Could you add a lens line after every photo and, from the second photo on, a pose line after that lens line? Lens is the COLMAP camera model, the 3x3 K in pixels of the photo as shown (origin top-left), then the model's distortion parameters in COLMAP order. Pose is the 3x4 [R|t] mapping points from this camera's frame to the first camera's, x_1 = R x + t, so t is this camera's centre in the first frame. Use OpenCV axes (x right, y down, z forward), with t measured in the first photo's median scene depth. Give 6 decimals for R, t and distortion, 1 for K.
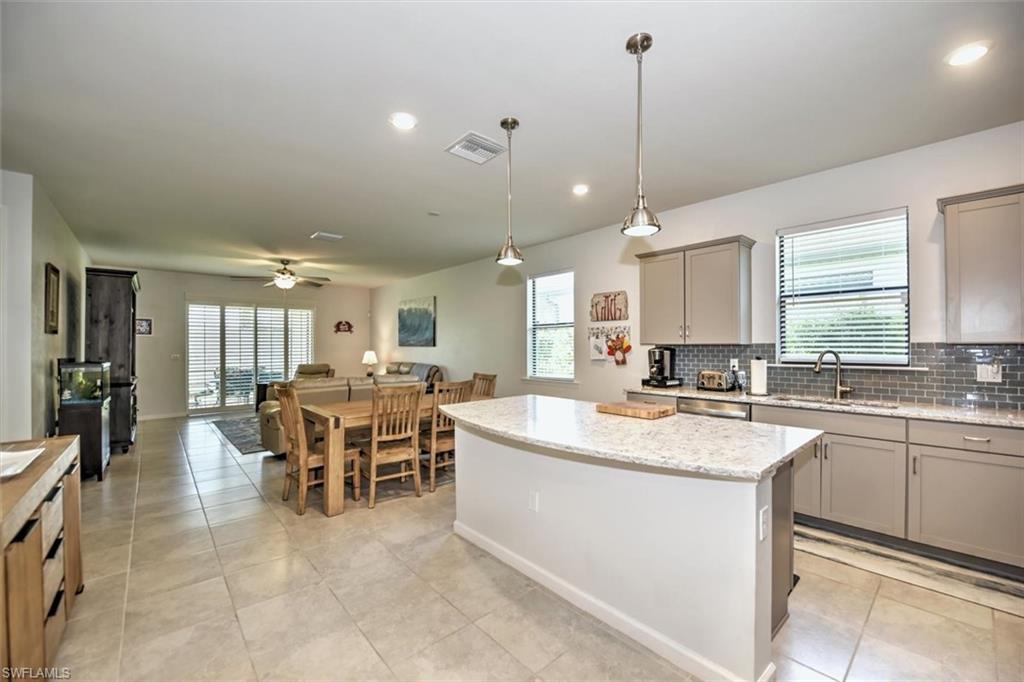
lens RADIAL K [[410.8, 0, 519.8], [0, 410.8, 341.2], [0, 0, 1]] dist [-0.017890, -0.000472]
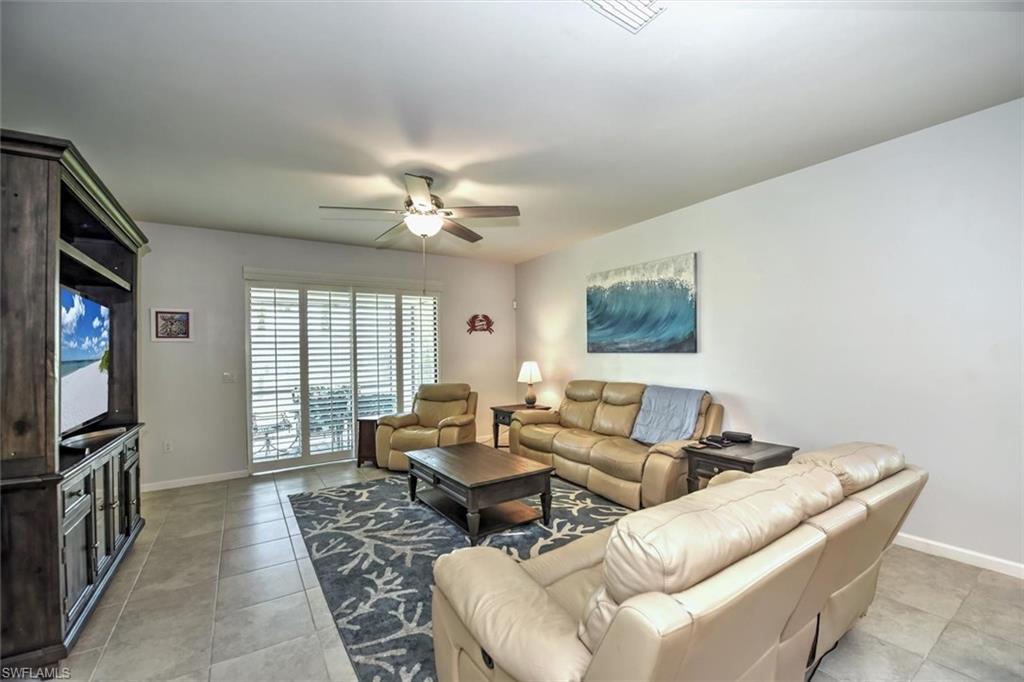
lens RADIAL K [[416.9, 0, 525.6], [0, 416.9, 345.3], [0, 0, 1]] dist [-0.017763, -0.000068]
pose [[0.990798, -0.015461, -0.134460, -0.537425], [0.014982, 0.999877, -0.004574, 0.004889], [0.134514, 0.002517, 0.990908, 0.725802]]
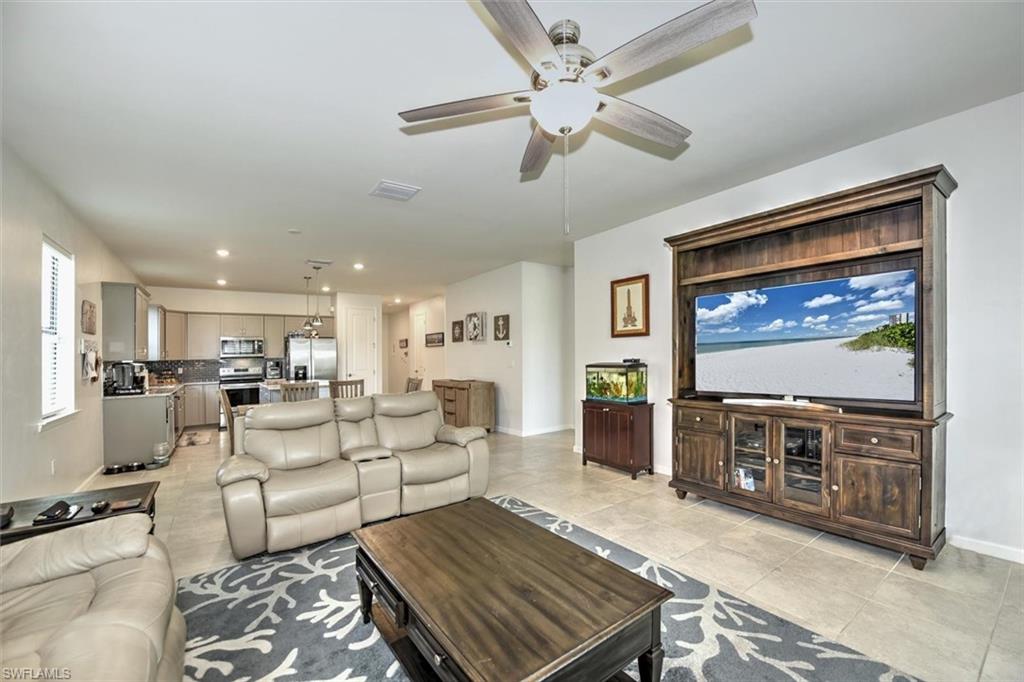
lens RADIAL K [[410.8, 0, 519.8], [0, 410.8, 341.2], [0, 0, 1]] dist [-0.017890, -0.000472]
pose [[-0.993392, 0.031177, 0.110454, -0.792244], [0.026408, 0.998666, -0.044376, 0.030407], [-0.111690, -0.041166, -0.992890, 1.741955]]
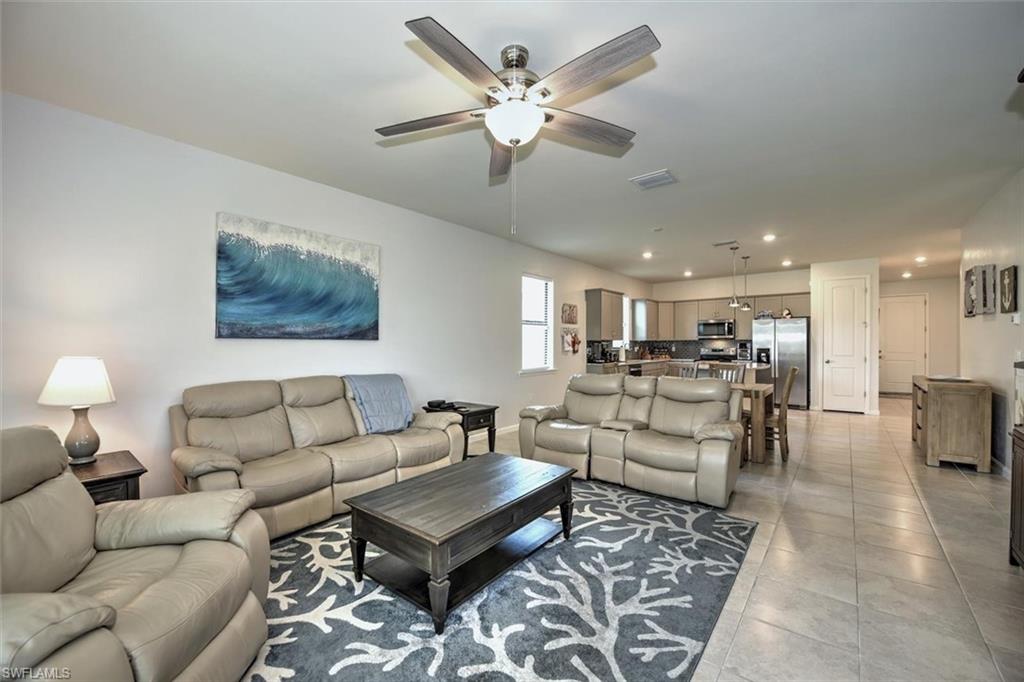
lens RADIAL K [[426.2, 0, 496.1], [0, 426.2, 342.5], [0, 0, 1]] dist [-0.002290, -0.000317]
pose [[-0.146653, 0.005200, 0.989174, -1.215750], [-0.007421, 0.999952, -0.006357, 0.028684], [-0.989160, -0.008273, -0.146608, 1.447154]]
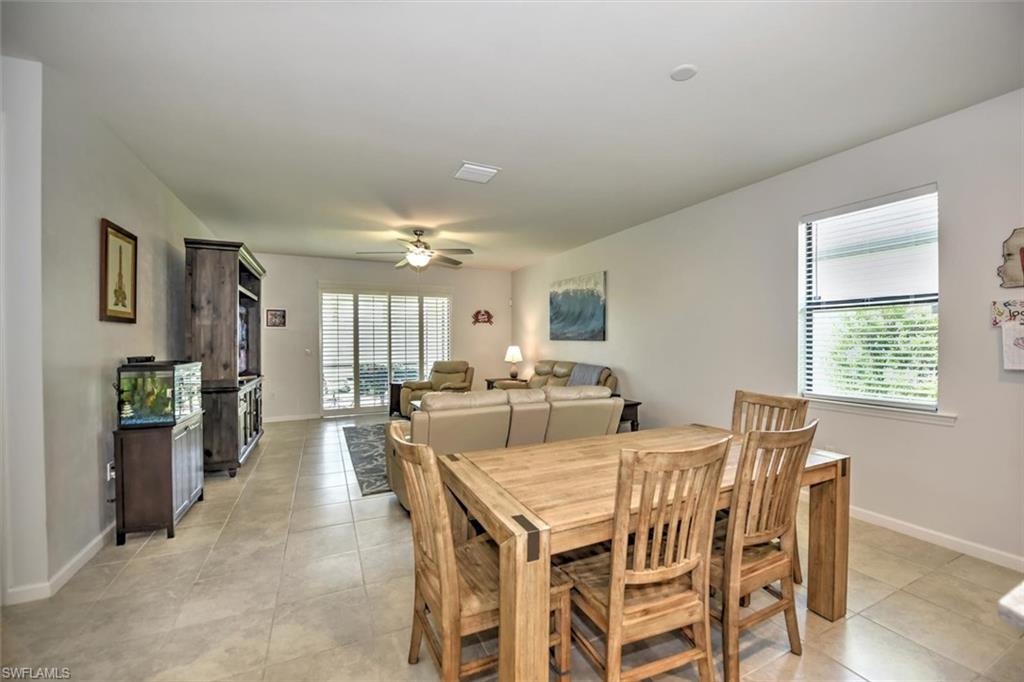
lens RADIAL K [[410.8, 0, 519.8], [0, 410.8, 341.2], [0, 0, 1]] dist [-0.017890, -0.000472]
pose [[0.958930, 0.002521, -0.283632, -0.227640], [0.001525, 0.999900, 0.014044, 0.005138], [0.283639, -0.013900, 0.958830, 0.411112]]
